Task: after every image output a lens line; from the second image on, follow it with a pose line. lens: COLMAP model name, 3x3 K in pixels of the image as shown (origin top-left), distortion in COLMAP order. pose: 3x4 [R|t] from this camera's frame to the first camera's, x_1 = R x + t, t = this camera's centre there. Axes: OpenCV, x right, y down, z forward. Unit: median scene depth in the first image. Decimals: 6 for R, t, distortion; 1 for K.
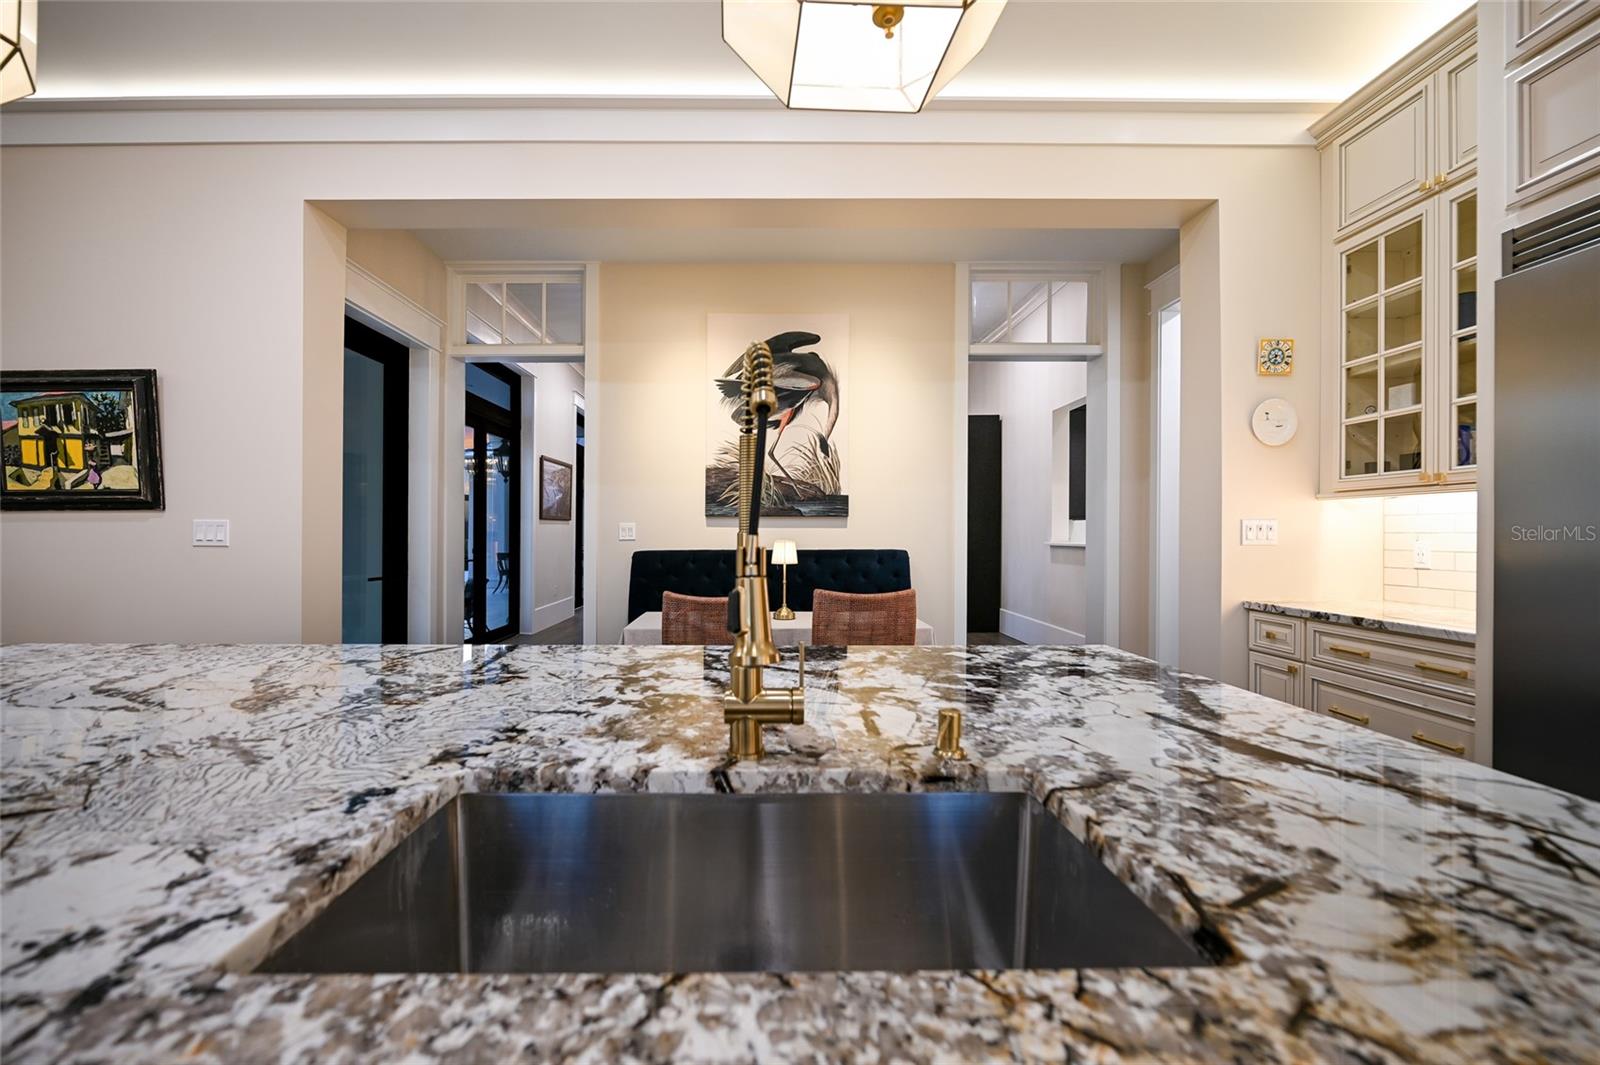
lens RADIAL K [[656.0, 0, 790.1], [0, 656.0, 543.1], [0, 0, 1]] dist [0.001610, -0.000478]
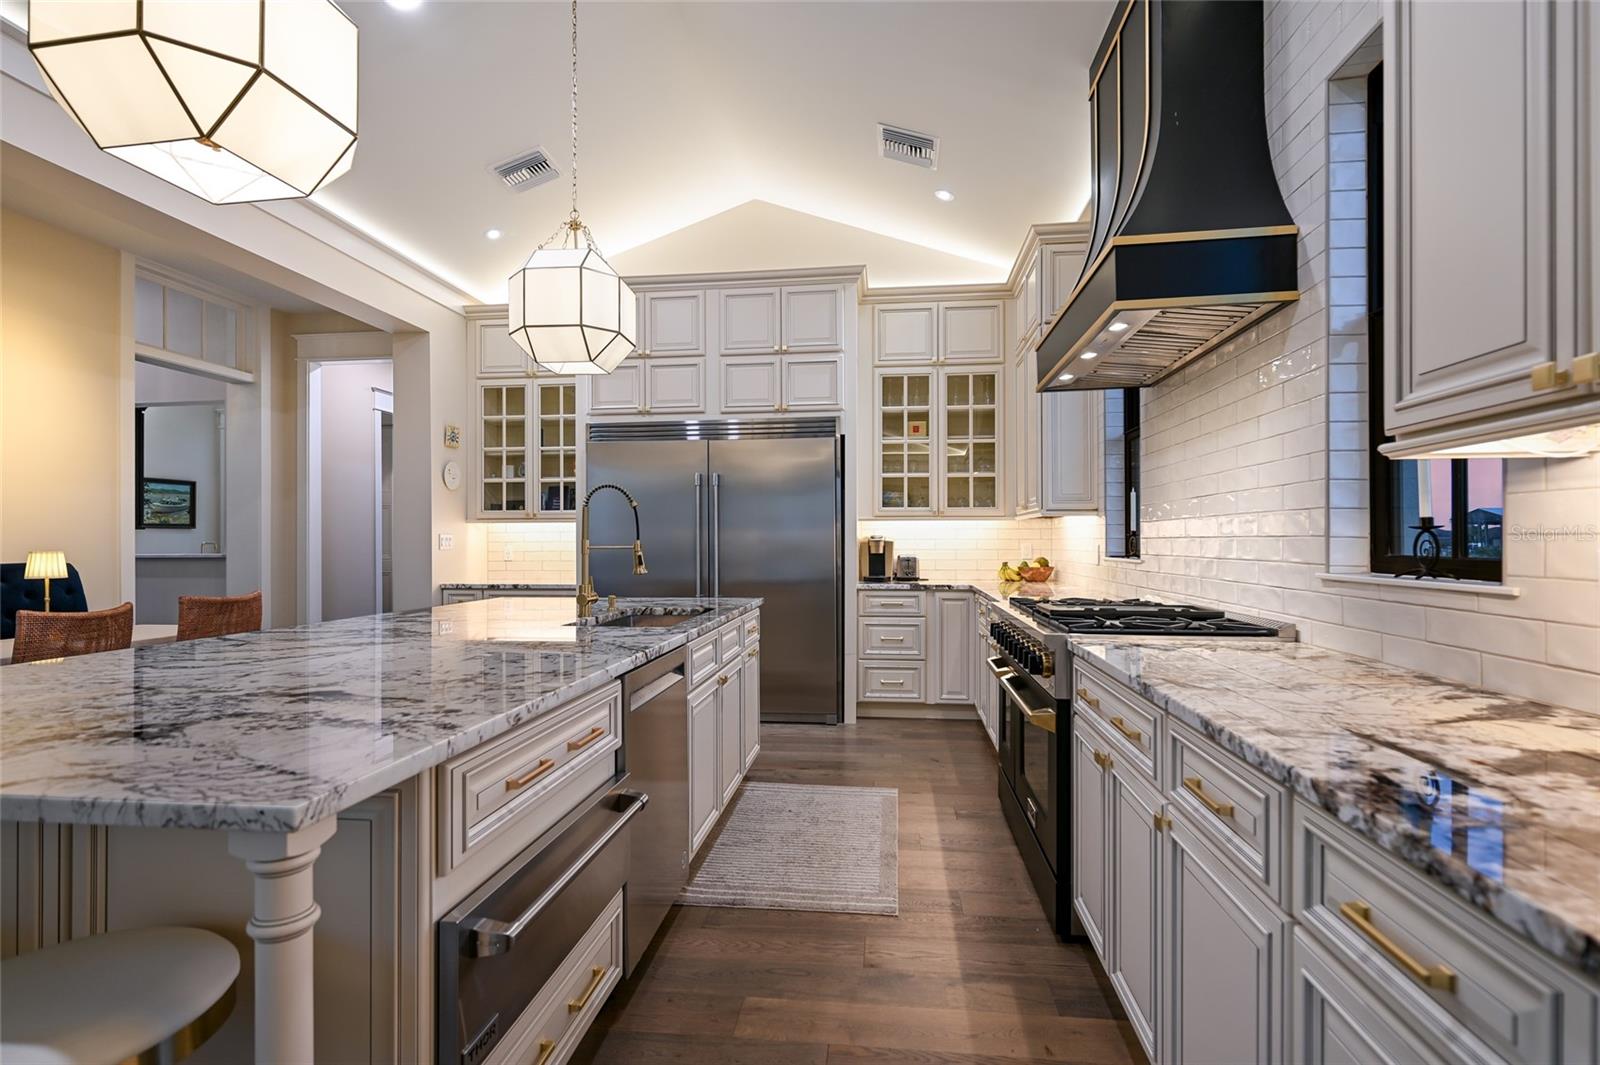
lens RADIAL K [[688.7, 0, 806.0], [0, 688.7, 547.0], [0, 0, 1]] dist [-0.003036, -0.000115]
pose [[0.138468, -0.005986, 0.990349, -0.803896], [0.020053, 0.999794, 0.003240, 0.008768], [-0.990164, 0.019410, 0.138559, -0.115112]]
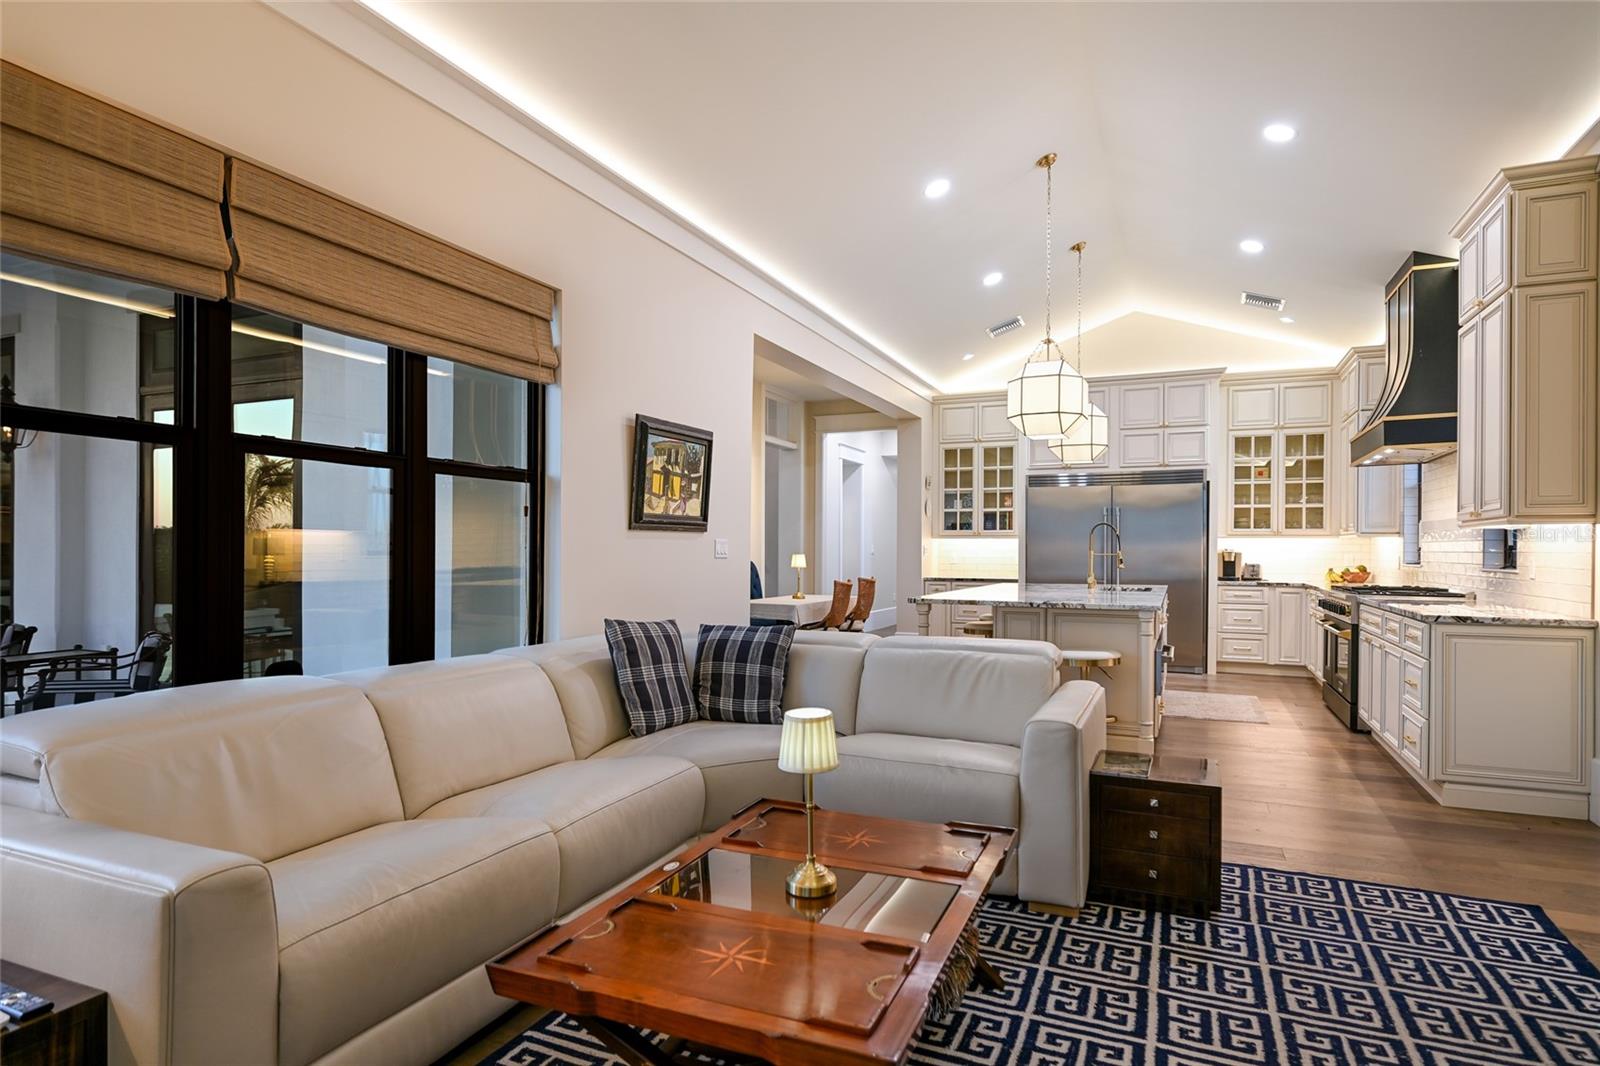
lens RADIAL K [[846.5, 0, 810.7], [0, 846.5, 555.4], [0, 0, 1]] dist [0.002801, 0.000400]
pose [[0.406128, -0.002752, 0.913812, -2.322191], [0.010752, 0.999941, -0.001767, 0.004233], [-0.913753, 0.010544, 0.406133, 0.070283]]
